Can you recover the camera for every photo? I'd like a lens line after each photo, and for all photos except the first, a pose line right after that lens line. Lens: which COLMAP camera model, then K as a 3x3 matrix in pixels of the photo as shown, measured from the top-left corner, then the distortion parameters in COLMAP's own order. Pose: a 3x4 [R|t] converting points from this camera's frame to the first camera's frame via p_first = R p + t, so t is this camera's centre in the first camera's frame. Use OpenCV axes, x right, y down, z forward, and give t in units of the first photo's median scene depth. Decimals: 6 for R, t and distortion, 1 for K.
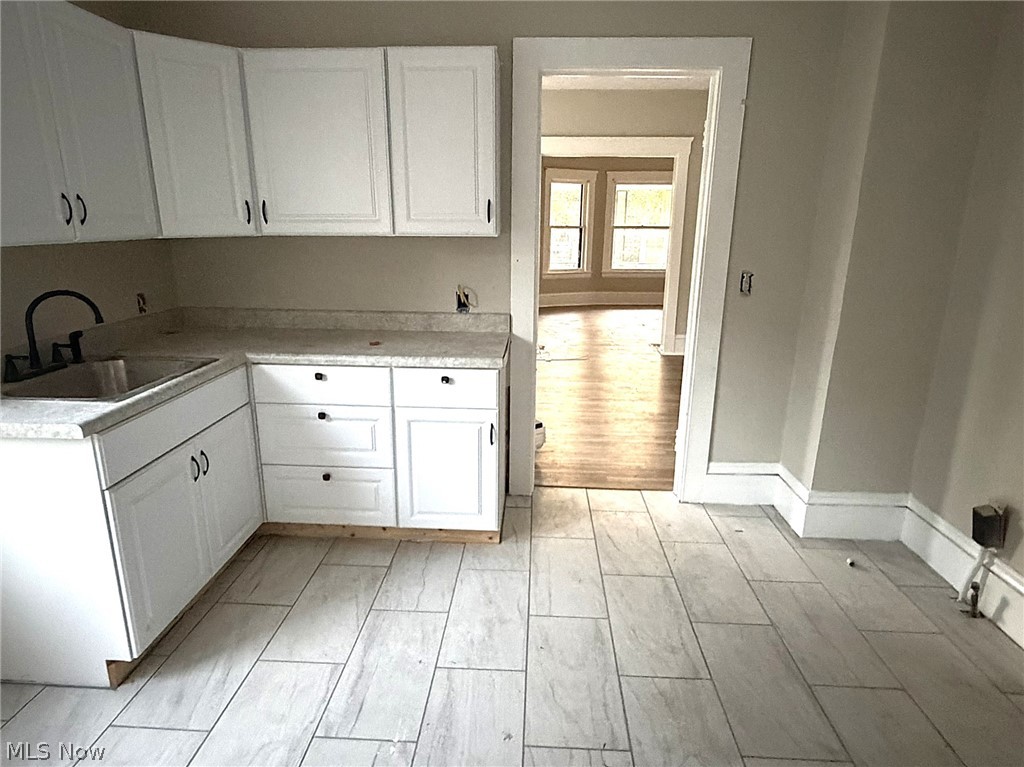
lens RADIAL K [[620.0, 0, 519.3], [0, 620.0, 400.6], [0, 0, 1]] dist [-0.014927, 0.008496]
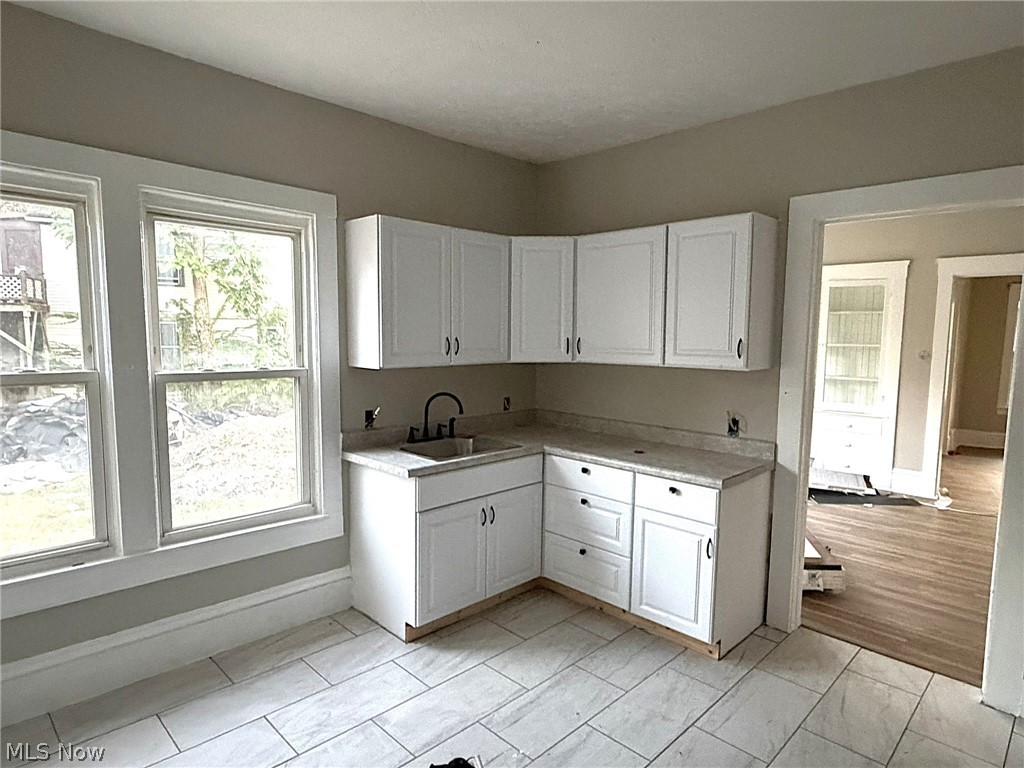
lens RADIAL K [[620.0, 0, 493.8], [0, 620.0, 398.5], [0, 0, 1]] dist [-0.014927, 0.008496]
pose [[0.714364, 0.073629, -0.695890, 0.424171], [-0.196064, 0.975678, -0.098037, -0.021592], [0.671746, 0.206473, 0.711425, -0.075765]]
